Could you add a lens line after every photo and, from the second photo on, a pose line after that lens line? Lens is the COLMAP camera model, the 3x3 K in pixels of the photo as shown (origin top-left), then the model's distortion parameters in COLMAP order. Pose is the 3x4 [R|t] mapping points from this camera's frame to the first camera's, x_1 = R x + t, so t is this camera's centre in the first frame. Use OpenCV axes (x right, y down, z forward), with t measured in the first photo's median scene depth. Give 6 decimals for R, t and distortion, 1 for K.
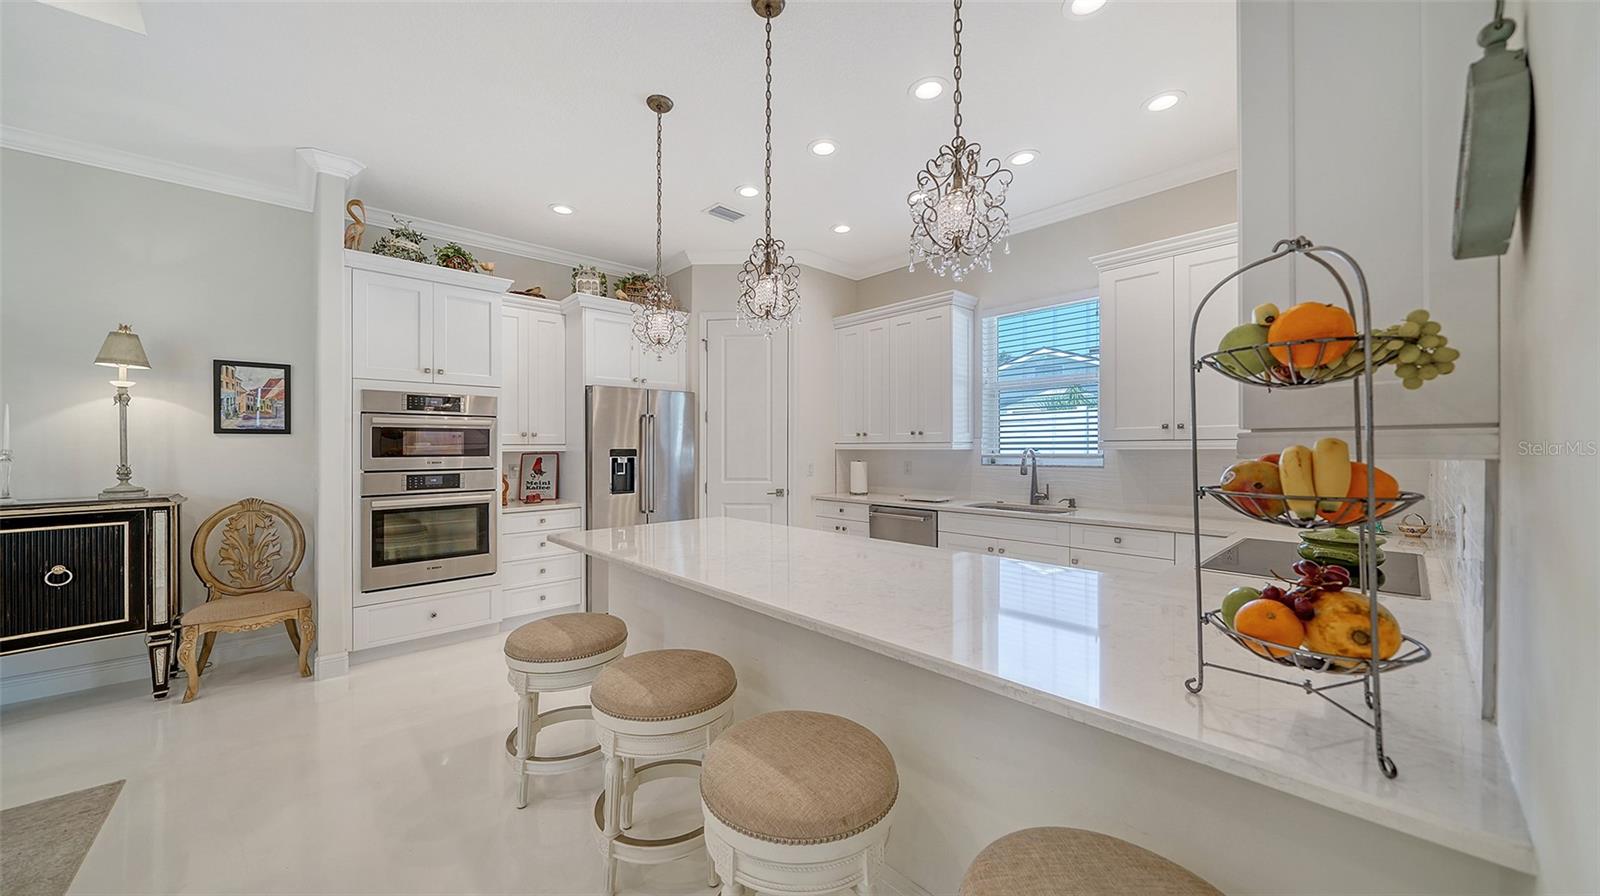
lens RADIAL K [[561.7, 0, 804.3], [0, 561.7, 448.8], [0, 0, 1]] dist [-0.006148, 0.000475]
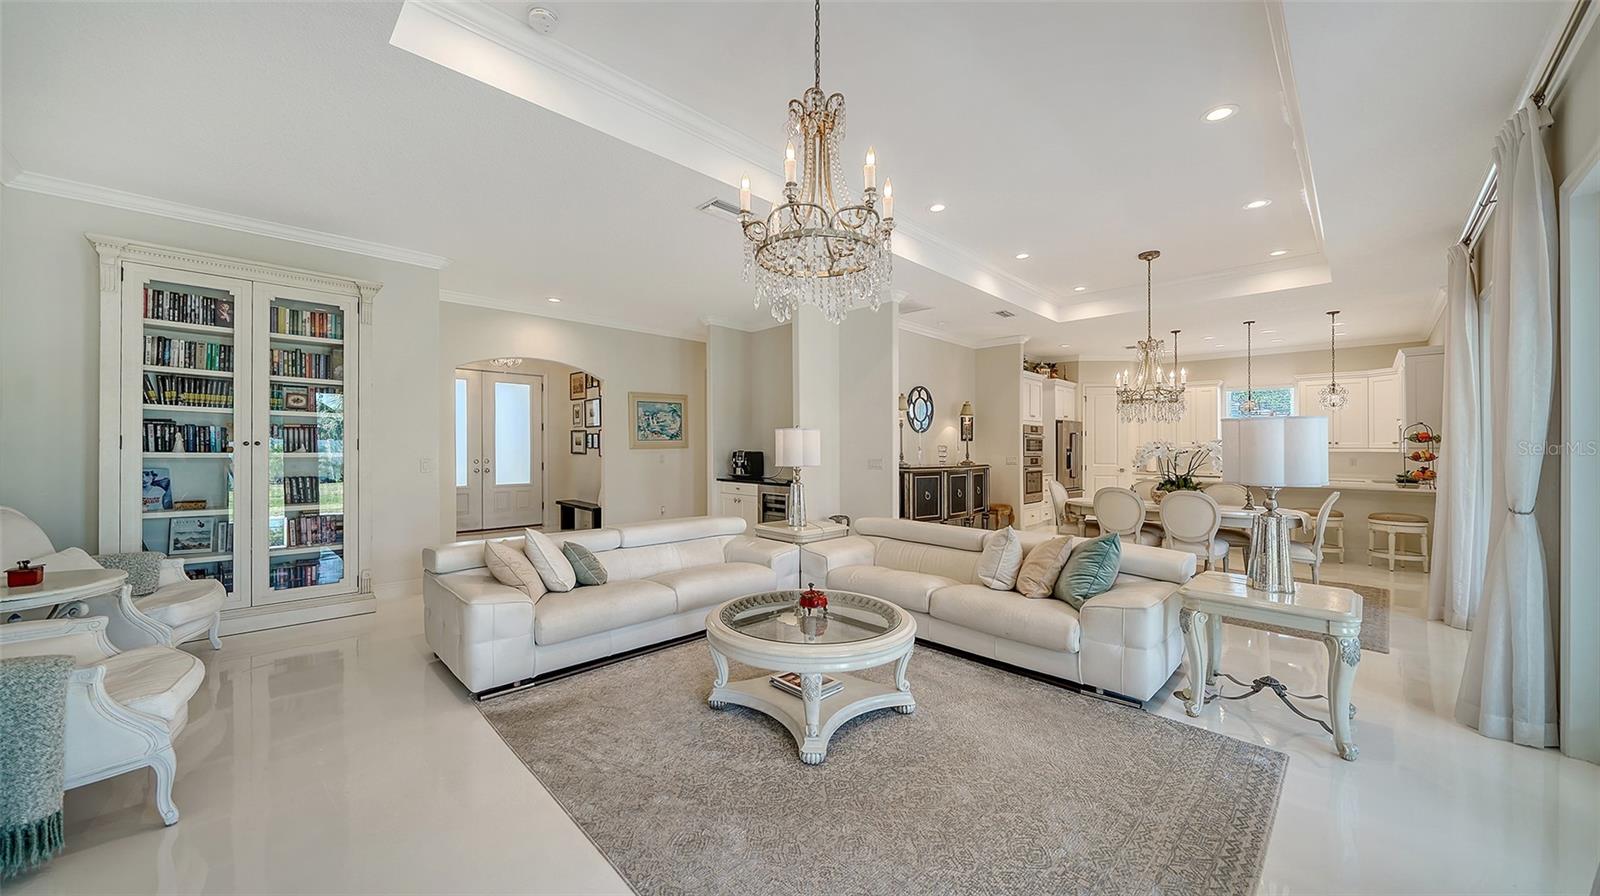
lens RADIAL K [[561.7, 0, 795.2], [0, 561.7, 445.0], [0, 0, 1]] dist [-0.006148, 0.000475]
pose [[0.999179, 0.011669, 0.038784, -1.950813], [-0.011573, 0.999929, -0.002702, 0.006931], [-0.038813, 0.002251, 0.999244, -1.535554]]
